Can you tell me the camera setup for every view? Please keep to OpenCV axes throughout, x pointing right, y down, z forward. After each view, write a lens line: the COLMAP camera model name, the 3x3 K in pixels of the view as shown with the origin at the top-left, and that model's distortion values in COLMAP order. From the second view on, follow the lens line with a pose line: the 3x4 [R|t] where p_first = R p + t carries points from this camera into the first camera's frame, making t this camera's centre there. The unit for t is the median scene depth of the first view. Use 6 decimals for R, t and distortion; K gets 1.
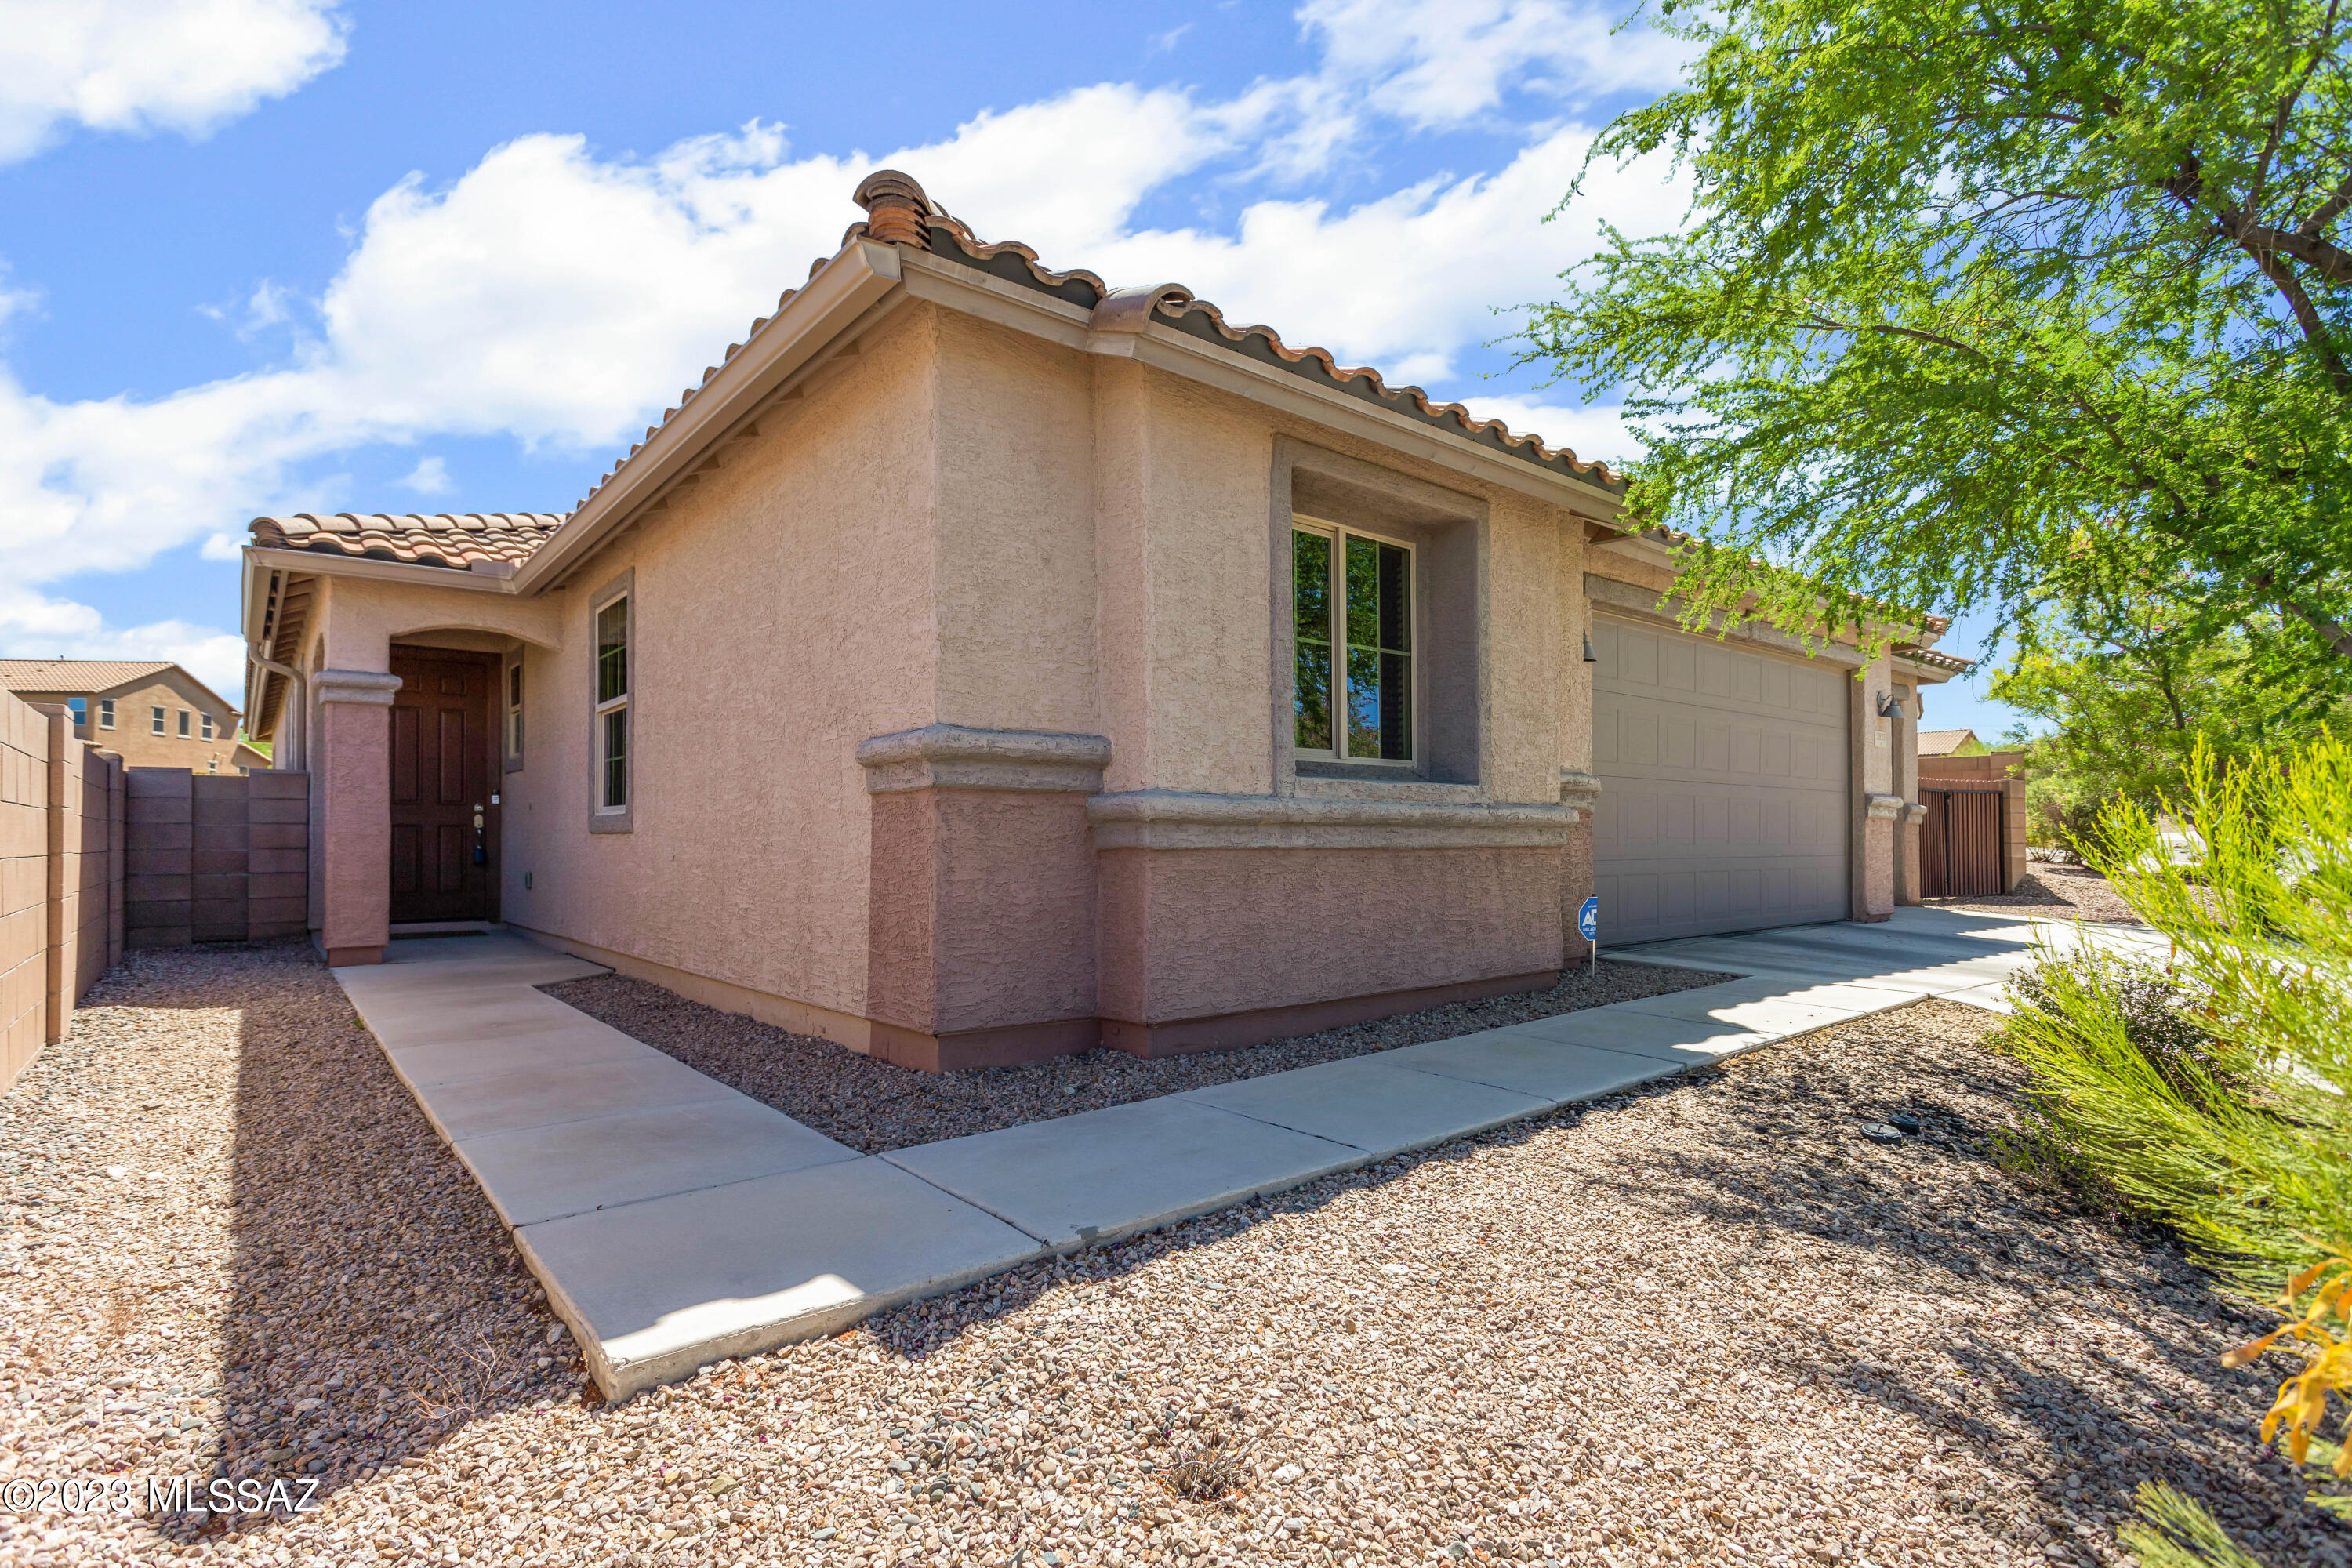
lens RADIAL K [[1133.8, 0, 1178.2], [0, 1133.8, 802.9], [0, 0, 1]] dist [0.003433, 0.000290]
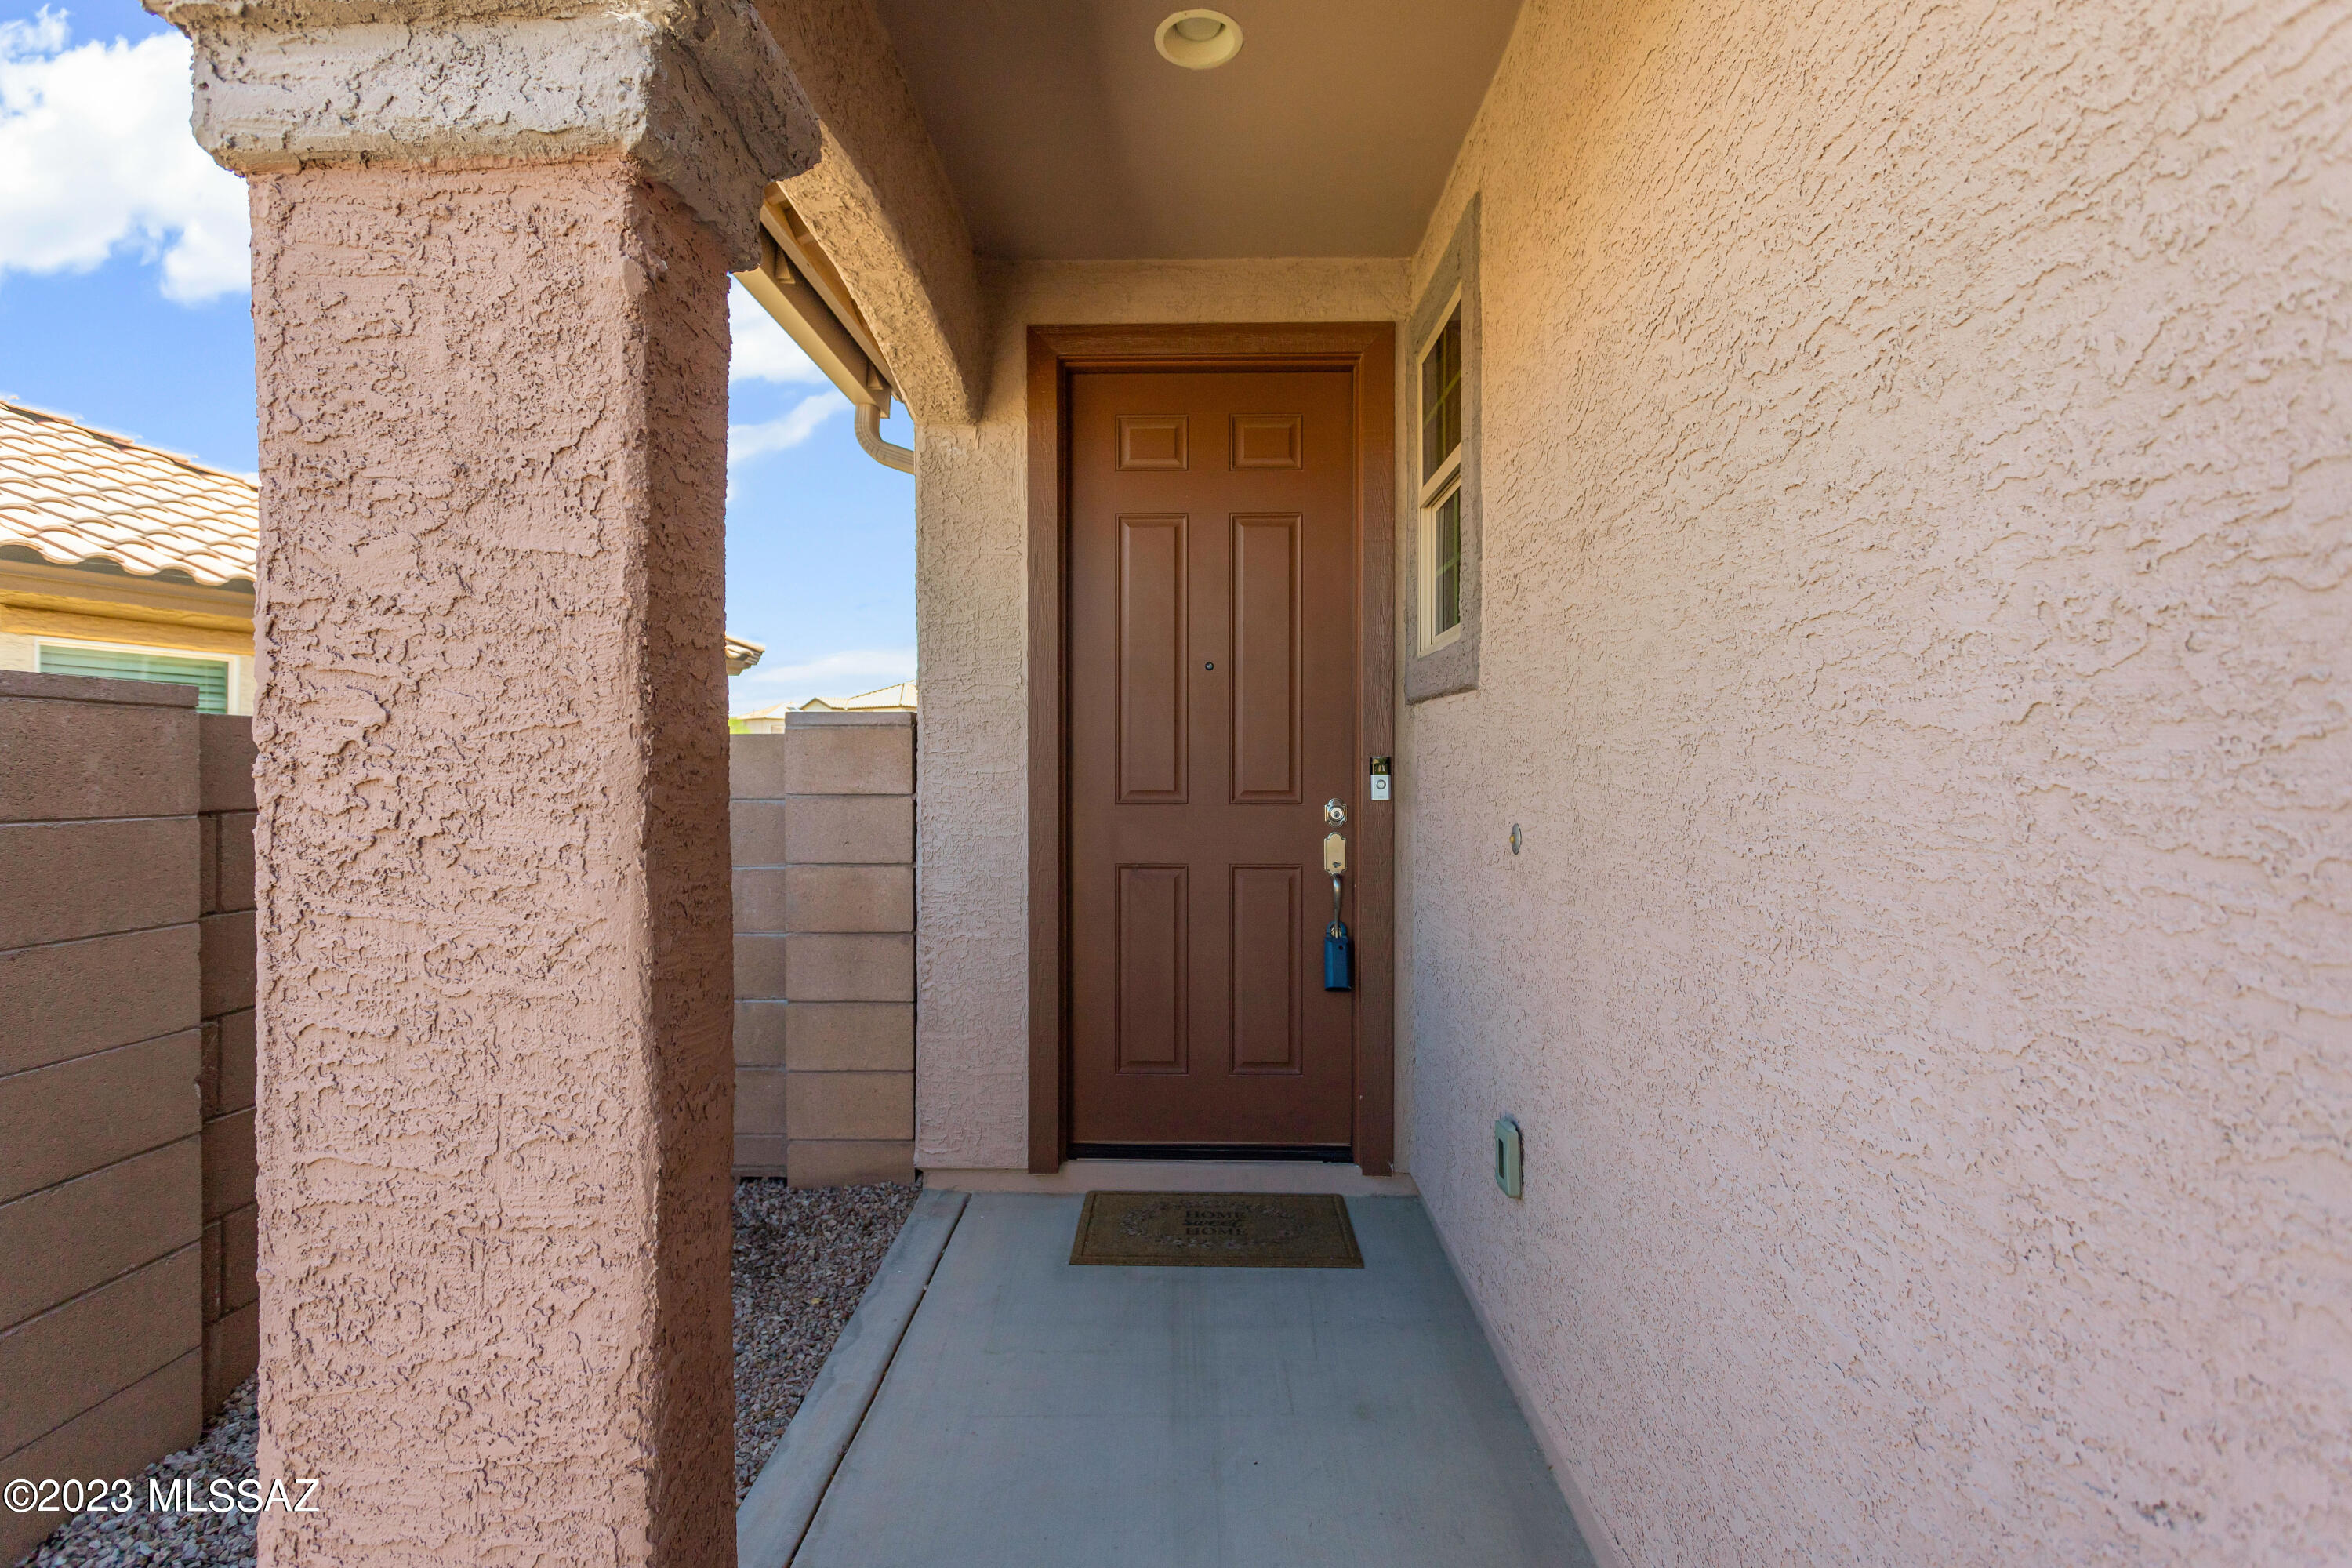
lens RADIAL K [[1133.8, 0, 1175.0], [0, 1133.8, 774.3], [0, 0, 1]] dist [0.003433, 0.000290]
pose [[0.757700, 0.012163, -0.652490, -0.439362], [0.005367, 0.999676, 0.024868, -0.014850], [0.652581, -0.022344, 0.757389, 0.724964]]
